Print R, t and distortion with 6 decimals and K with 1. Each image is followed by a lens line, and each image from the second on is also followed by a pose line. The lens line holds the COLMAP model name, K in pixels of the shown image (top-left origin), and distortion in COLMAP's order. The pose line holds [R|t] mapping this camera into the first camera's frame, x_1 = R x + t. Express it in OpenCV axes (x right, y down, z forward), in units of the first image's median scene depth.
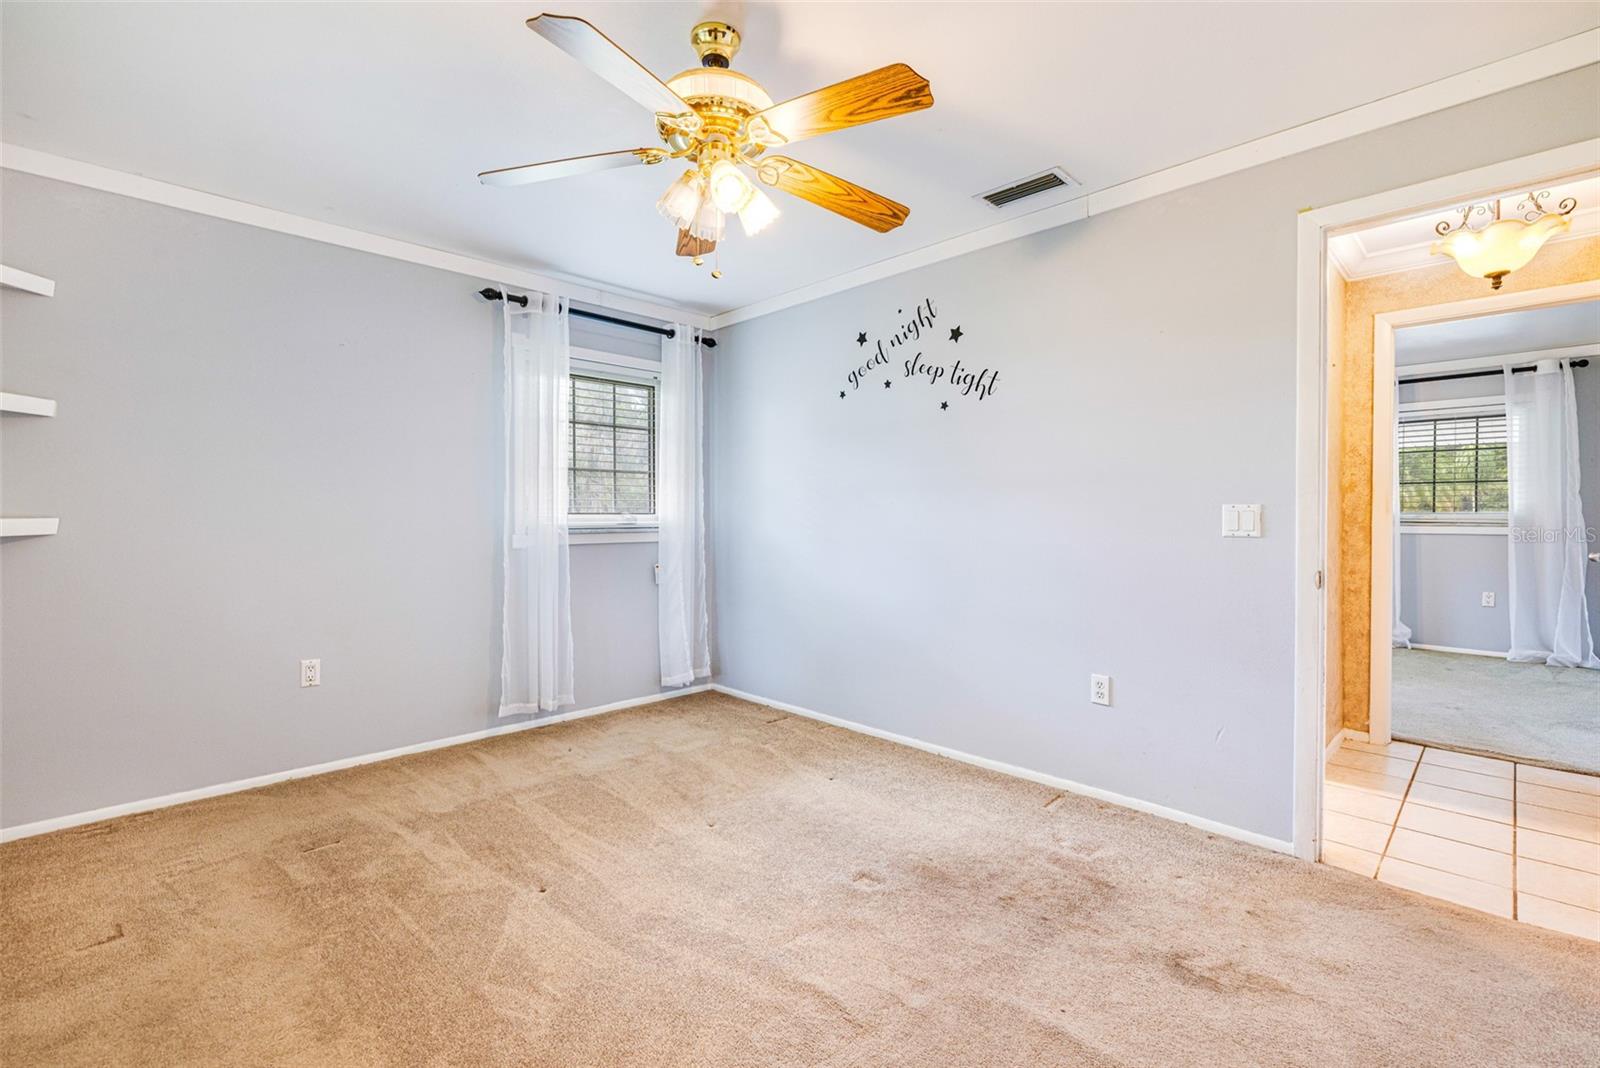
lens RADIAL K [[720.9, 0, 796.2], [0, 720.9, 524.9], [0, 0, 1]] dist [-0.000257, 0.000122]
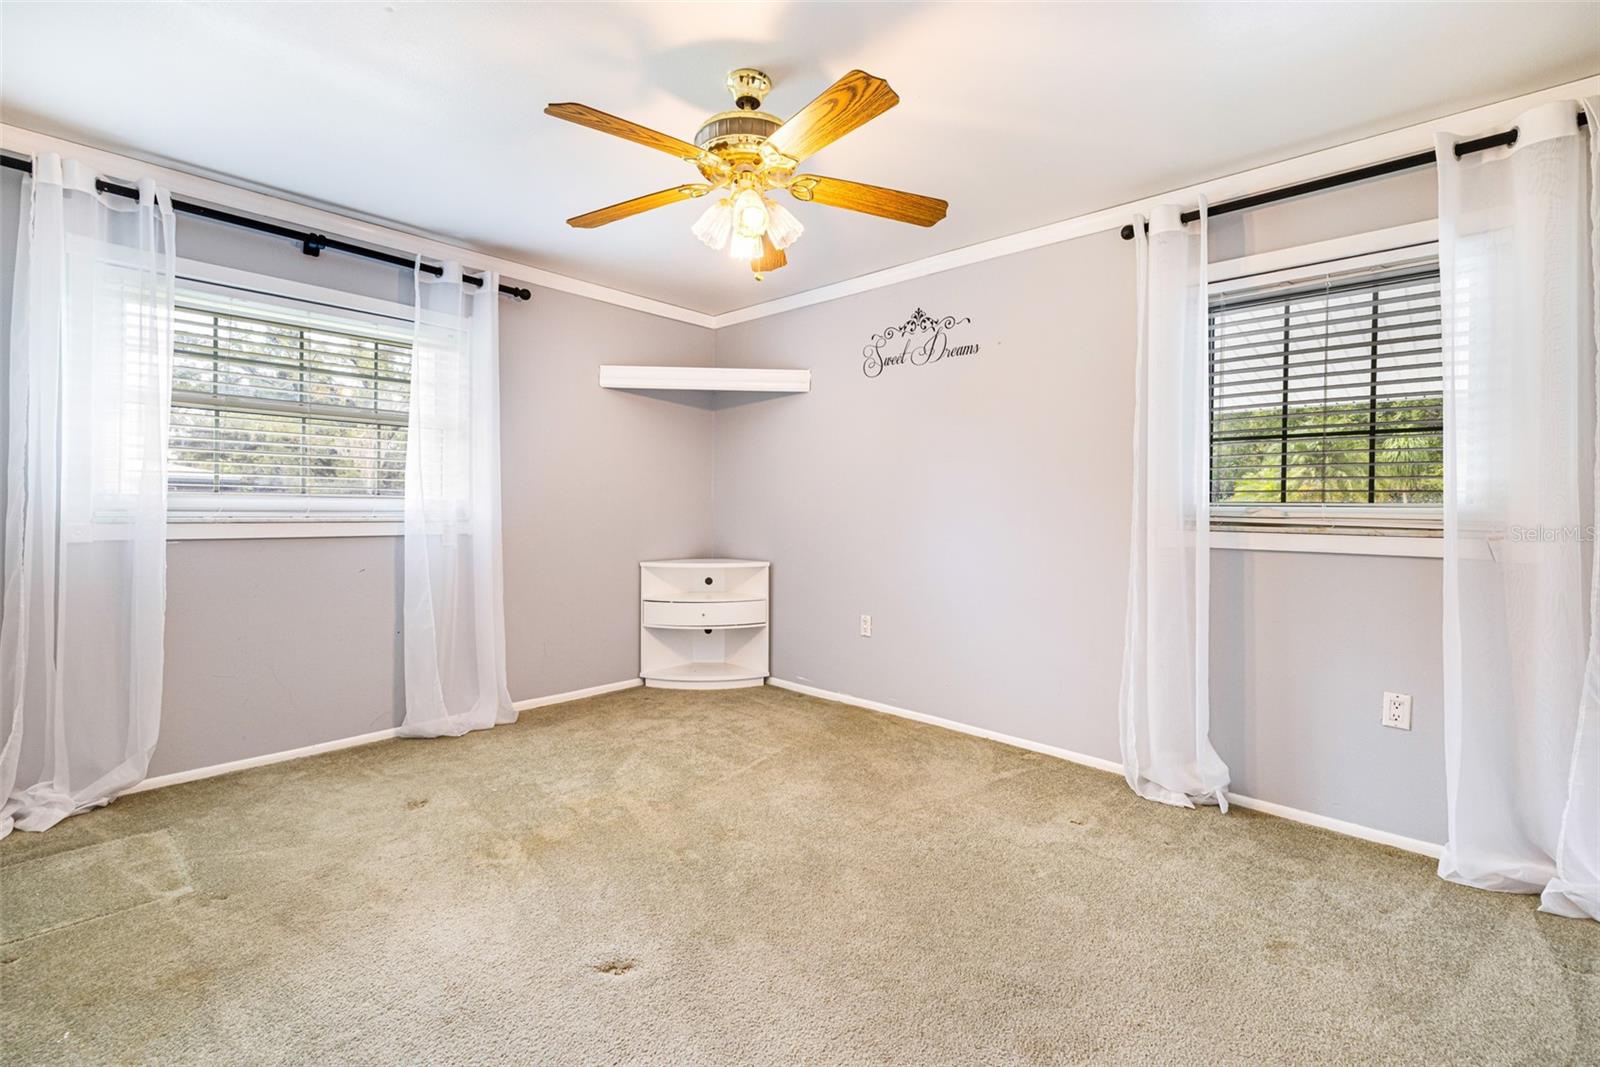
lens RADIAL K [[706.1, 0, 790.3], [0, 706.1, 510.0], [0, 0, 1]] dist [0.001781, 0.000135]
pose [[0.999670, 0.004531, 0.025289, 0.584850], [-0.004587, 0.999987, 0.002152, -0.012389], [-0.025279, -0.002267, 0.999678, 0.585739]]
